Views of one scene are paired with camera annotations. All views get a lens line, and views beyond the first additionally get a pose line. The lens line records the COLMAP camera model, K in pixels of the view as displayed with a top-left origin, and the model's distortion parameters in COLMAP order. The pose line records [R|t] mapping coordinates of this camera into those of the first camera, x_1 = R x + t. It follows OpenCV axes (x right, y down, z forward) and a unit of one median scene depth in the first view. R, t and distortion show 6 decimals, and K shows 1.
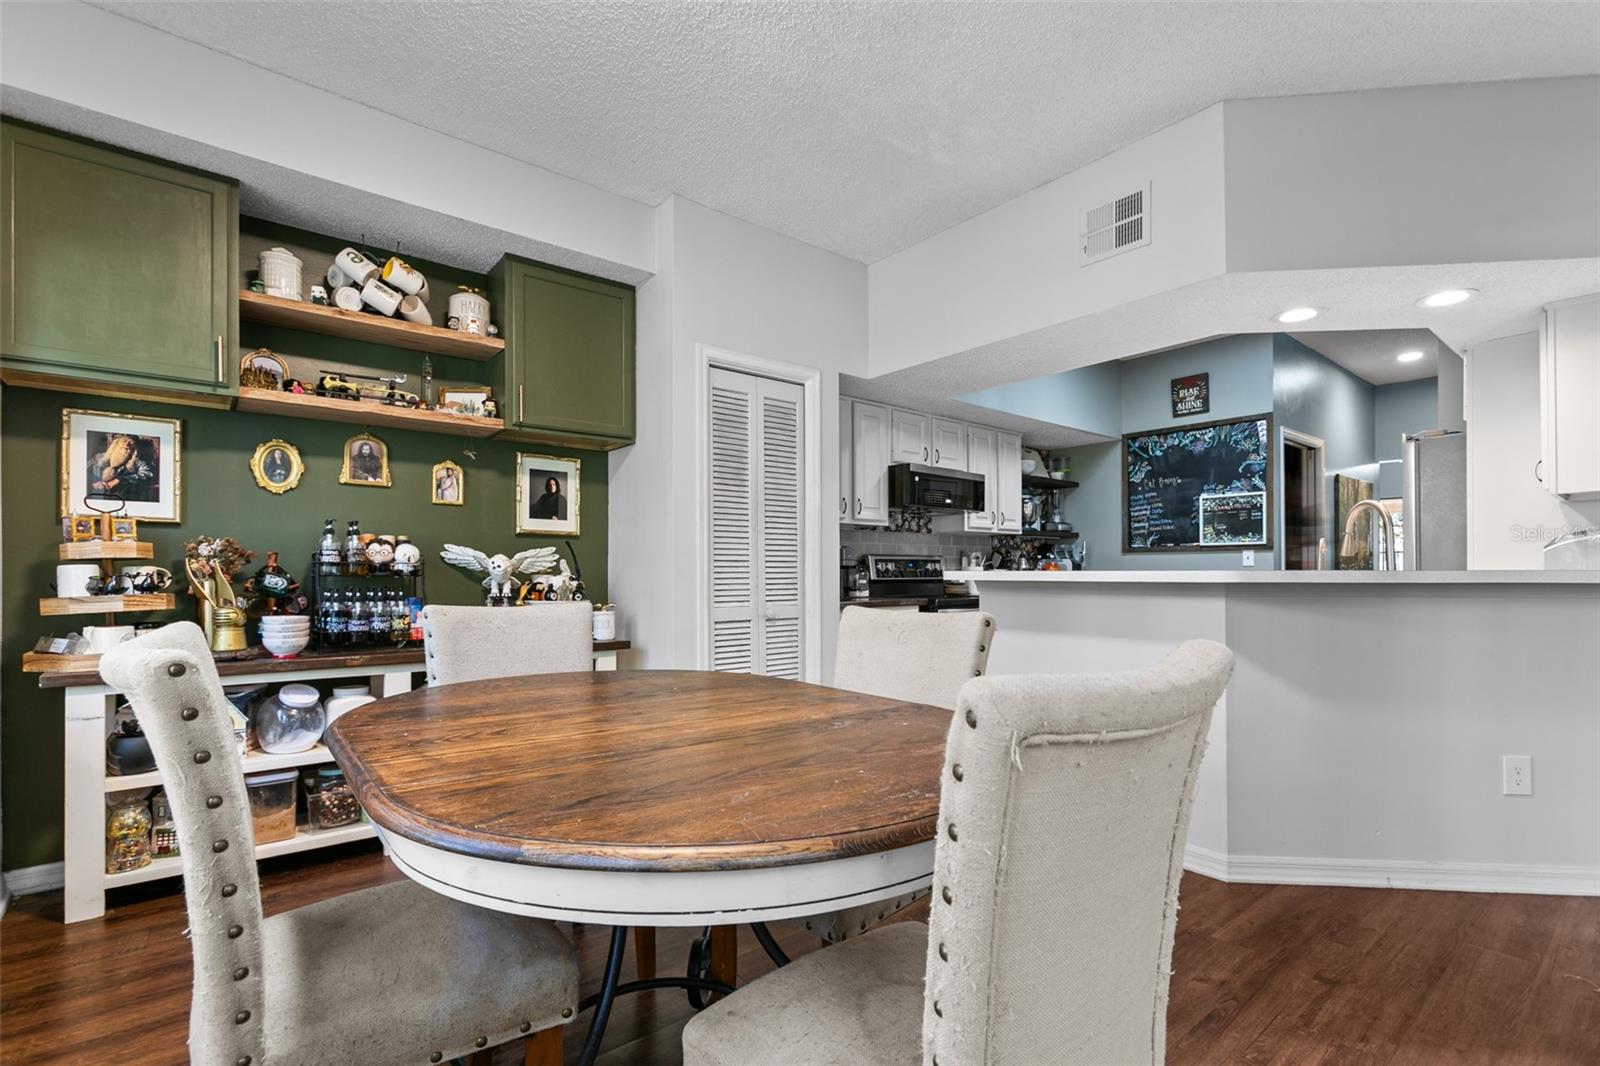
lens RADIAL K [[738.1, 0, 817.8], [0, 738.1, 565.6], [0, 0, 1]] dist [0.000577, 0.000388]
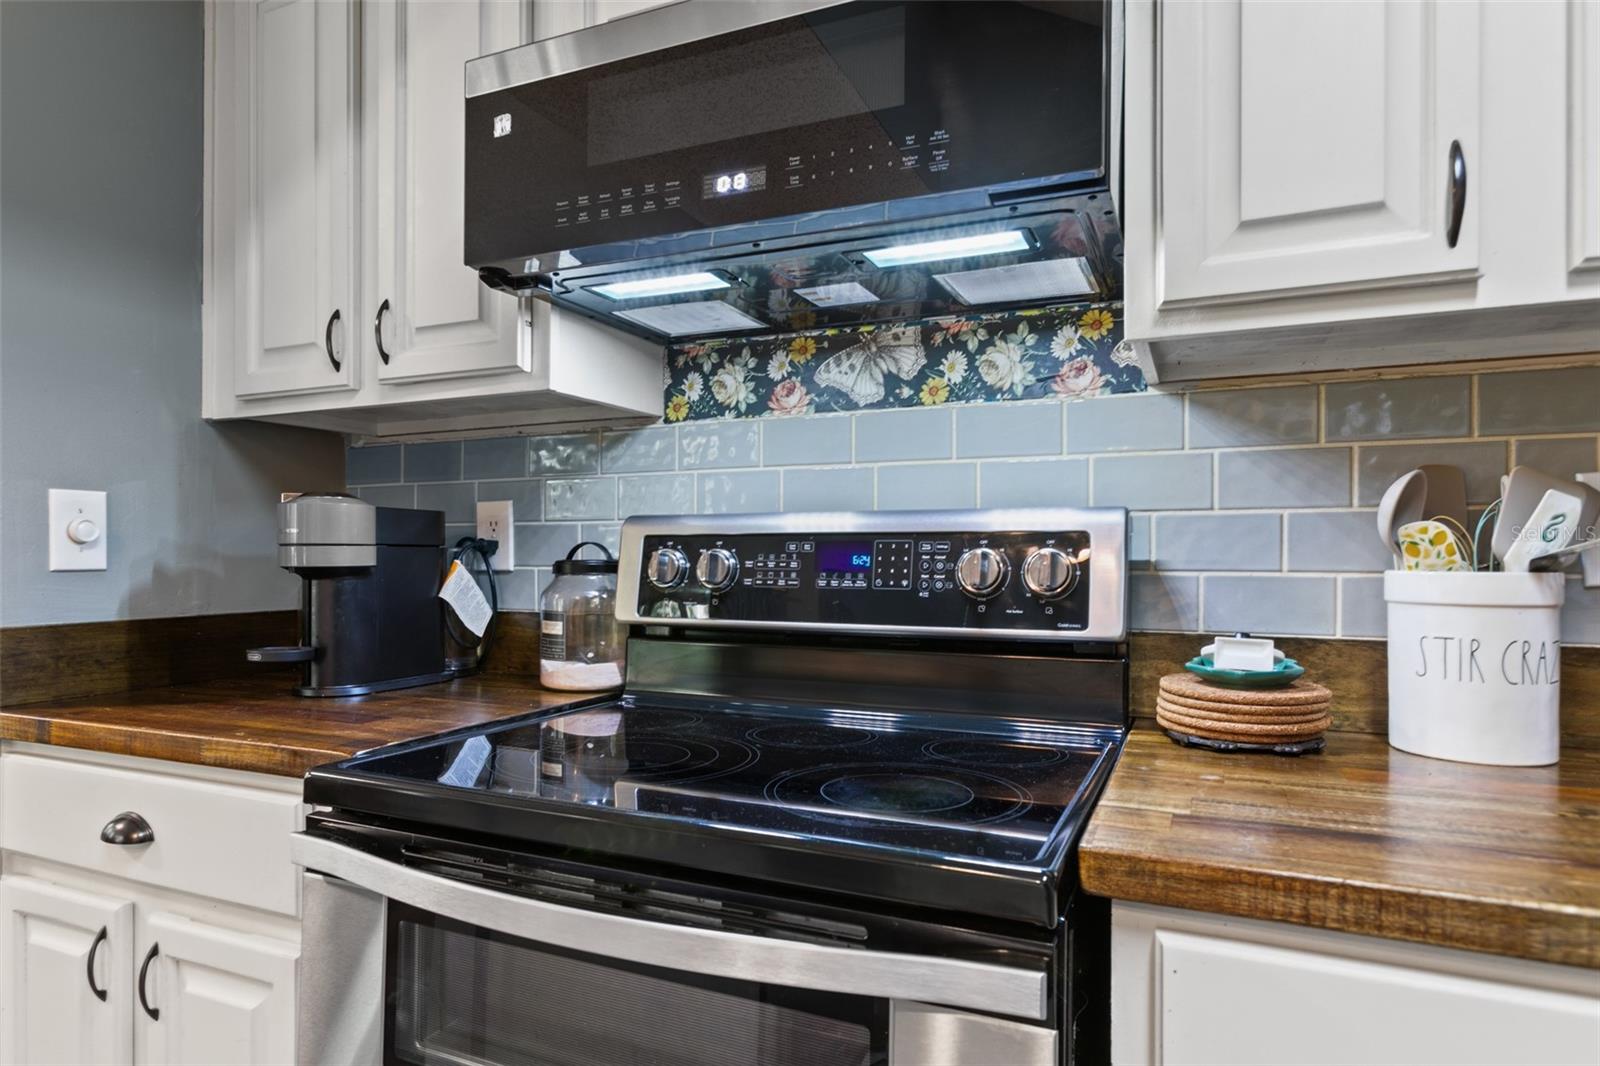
lens RADIAL K [[923.6, 0, 789.3], [0, 923.6, 553.3], [0, 0, 1]] dist [-0.002173, -0.000031]
pose [[0.419564, 0.004450, -0.907715, 0.332274], [0.008853, 0.999920, 0.008994, -0.005050], [0.907683, -0.011809, 0.419491, 0.828324]]
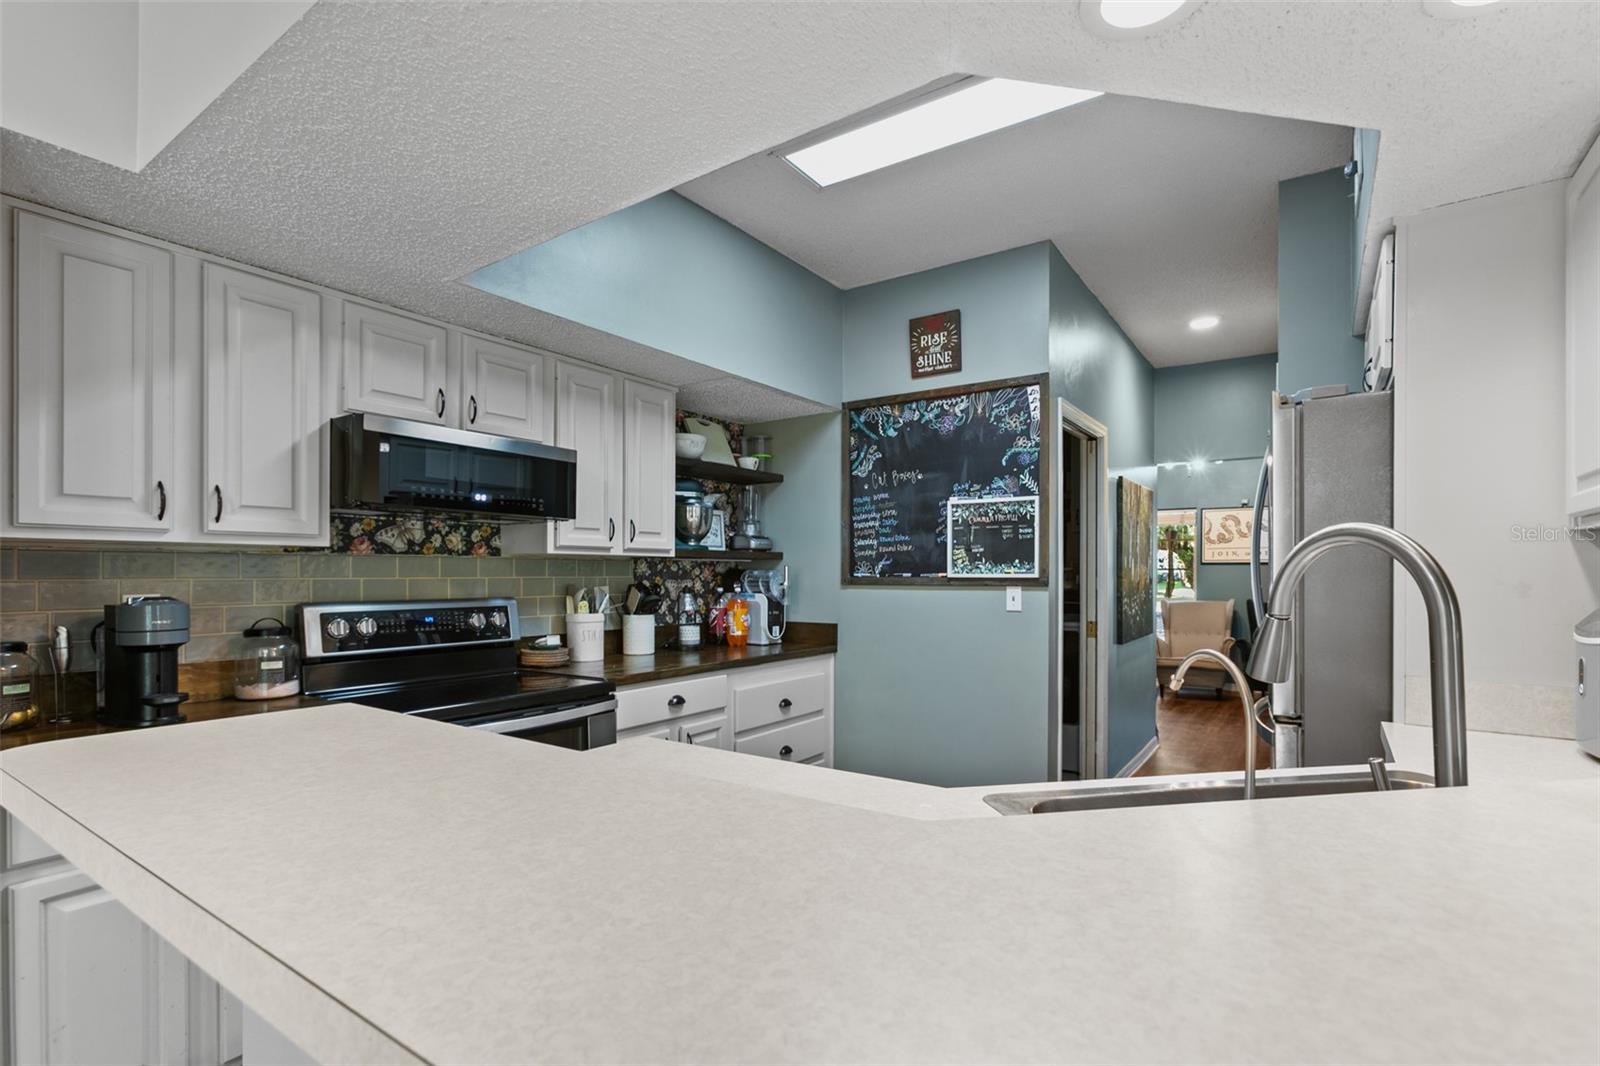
lens RADIAL K [[774.7, 0, 813.0], [0, 774.7, 575.4], [0, 0, 1]] dist [-0.002200, 0.000073]
pose [[0.963221, 0.000141, 0.268709, 0.226113], [-0.003067, 0.999941, 0.010468, -0.036181], [-0.268691, -0.010907, 0.963165, 0.385181]]
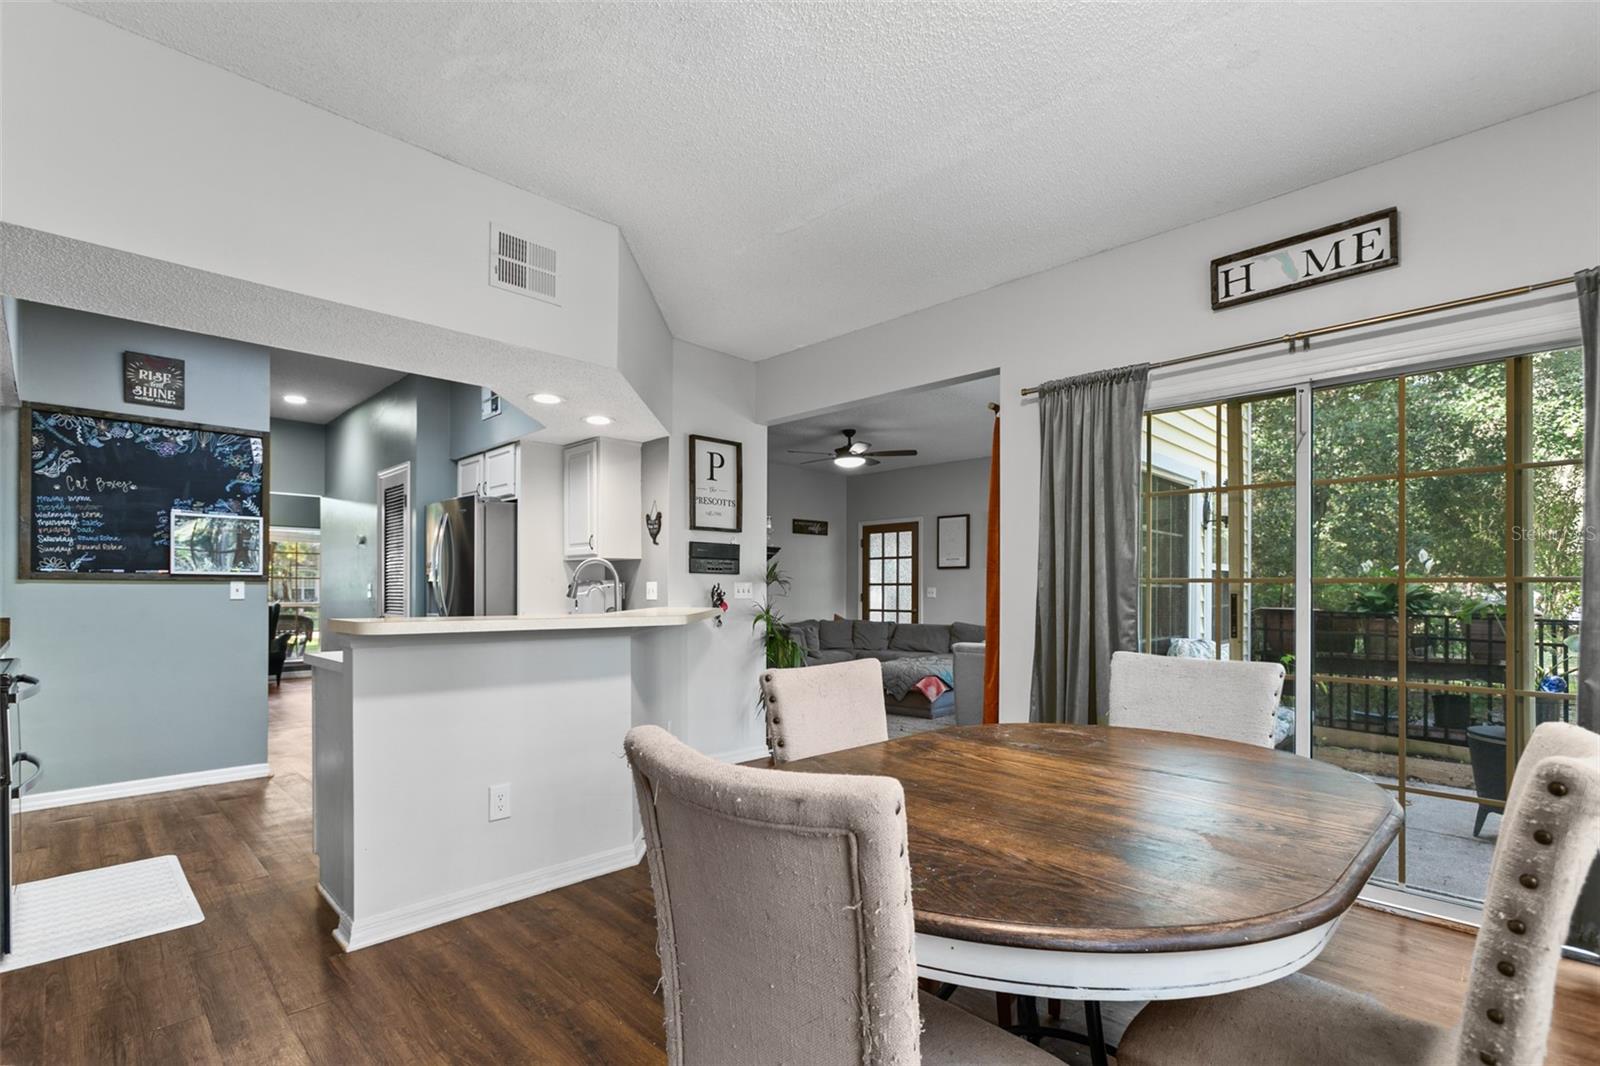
lens RADIAL K [[728.4, 0, 800.5], [0, 728.4, 586.9], [0, 0, 1]] dist [0.000931, 0.000569]
pose [[-0.086525, 0.004175, 0.996241, -0.332322], [-0.012891, 0.999903, -0.005310, -0.017715], [-0.996166, -0.013301, -0.086463, 0.395790]]
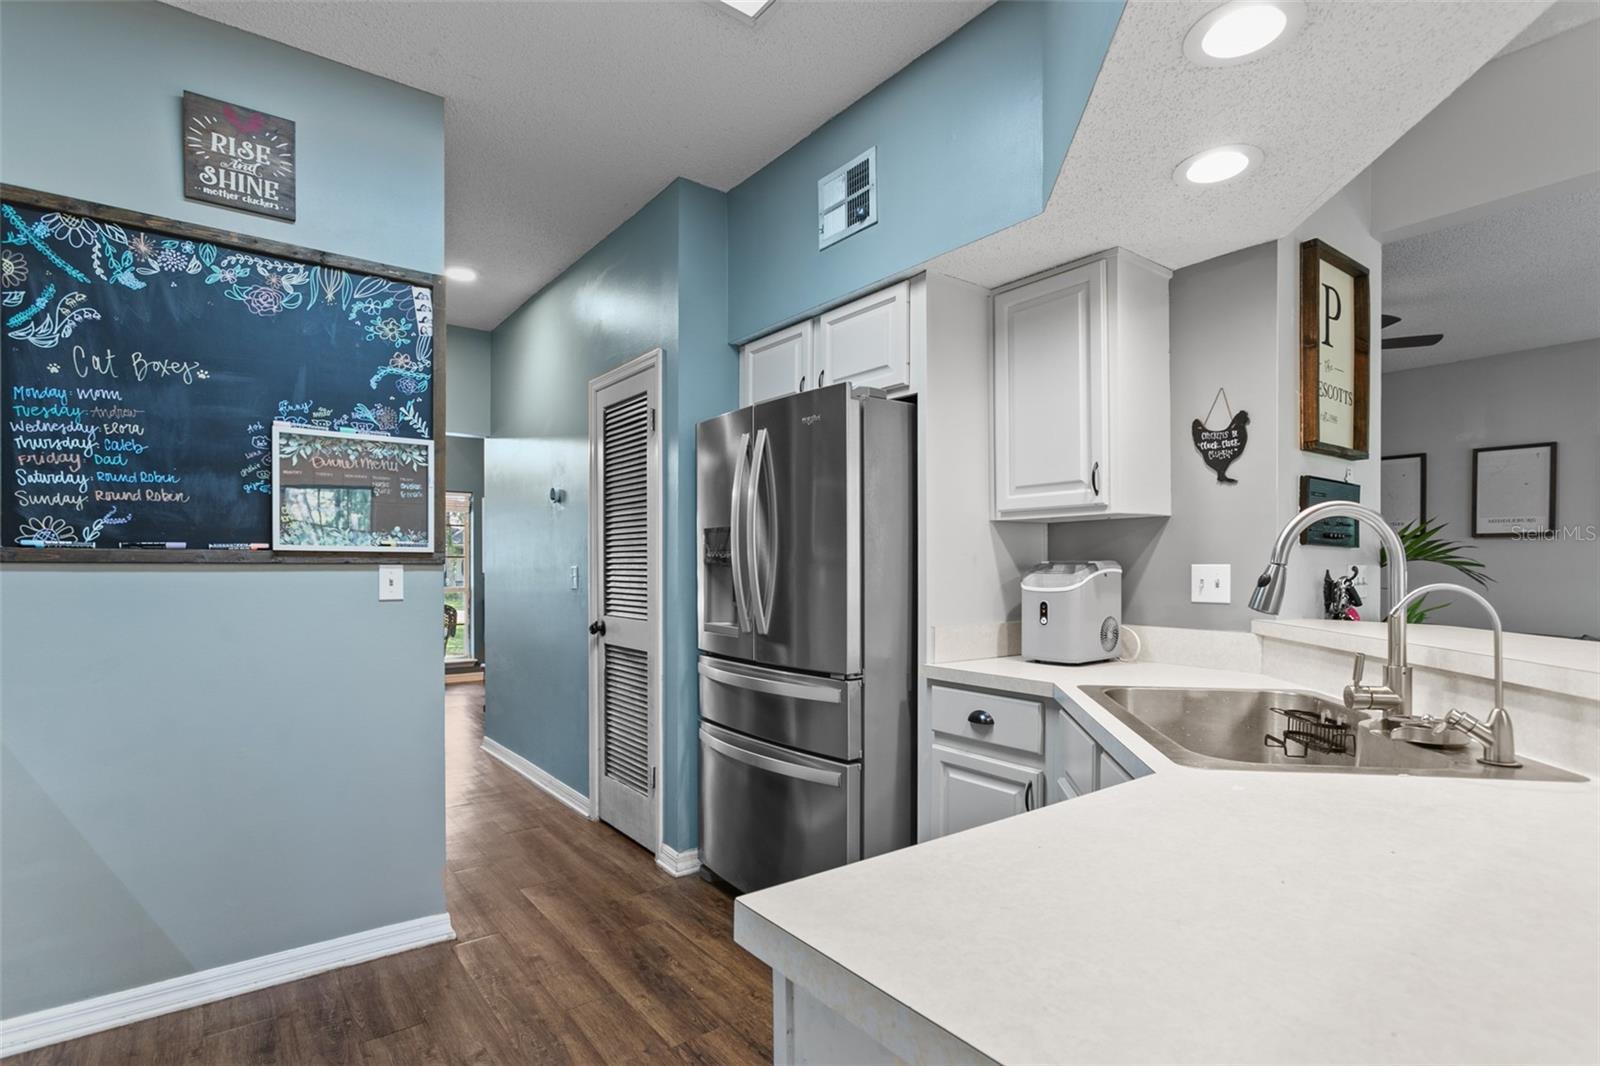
lens RADIAL K [[784.0, 0, 804.7], [0, 784.0, 573.4], [0, 0, 1]] dist [-0.011866, 0.005795]
pose [[0.046014, -0.007010, 0.998916, 0.113797], [-0.011808, 0.999902, 0.007561, -0.021614], [-0.998871, -0.012143, 0.045927, 0.706836]]
